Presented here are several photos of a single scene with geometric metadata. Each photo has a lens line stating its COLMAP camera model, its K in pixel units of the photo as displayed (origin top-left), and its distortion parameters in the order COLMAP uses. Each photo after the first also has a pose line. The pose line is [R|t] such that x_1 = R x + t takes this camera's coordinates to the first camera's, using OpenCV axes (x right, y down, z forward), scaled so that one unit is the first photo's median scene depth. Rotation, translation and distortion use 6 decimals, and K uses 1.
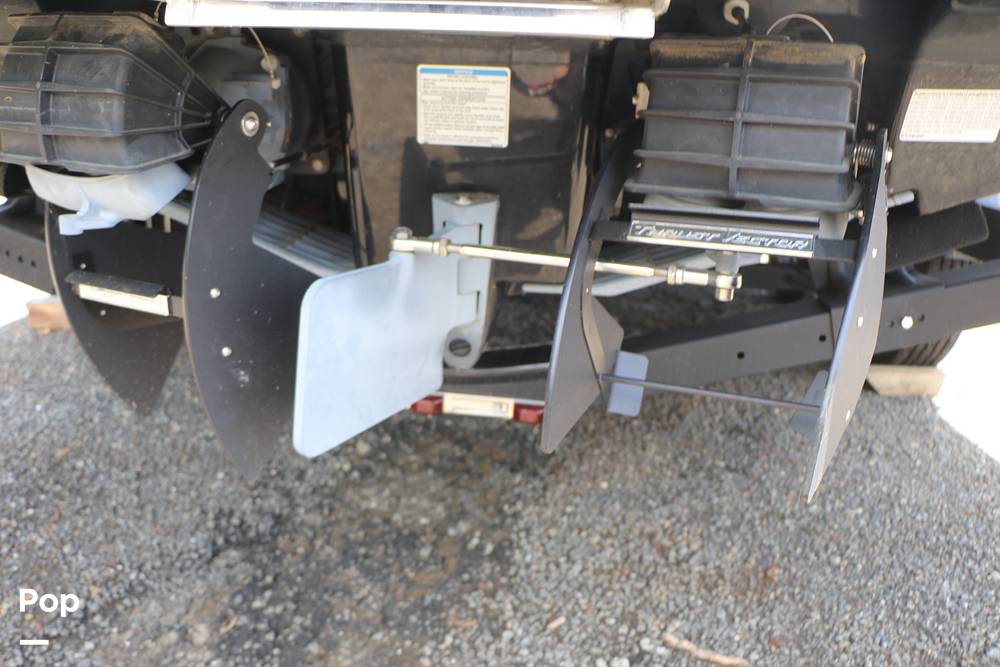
lens RADIAL K [[818.6, 0, 499.3], [0, 818.6, 338.5], [0, 0, 1]] dist [-0.058678, 0.061749]
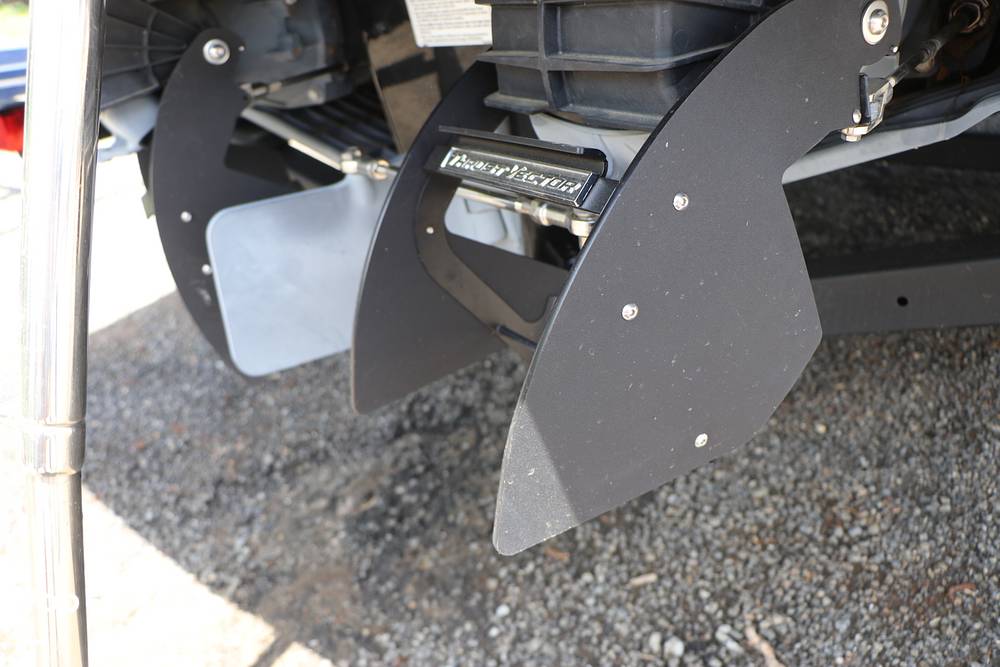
lens RADIAL K [[818.6, 0, 493.4], [0, 818.6, 326.7], [0, 0, 1]] dist [-0.058678, 0.061749]
pose [[0.834773, 0.098433, -0.541724, 0.374802], [-0.017345, 0.988103, 0.152814, -0.054824], [0.550321, -0.118168, 0.826549, 0.199556]]
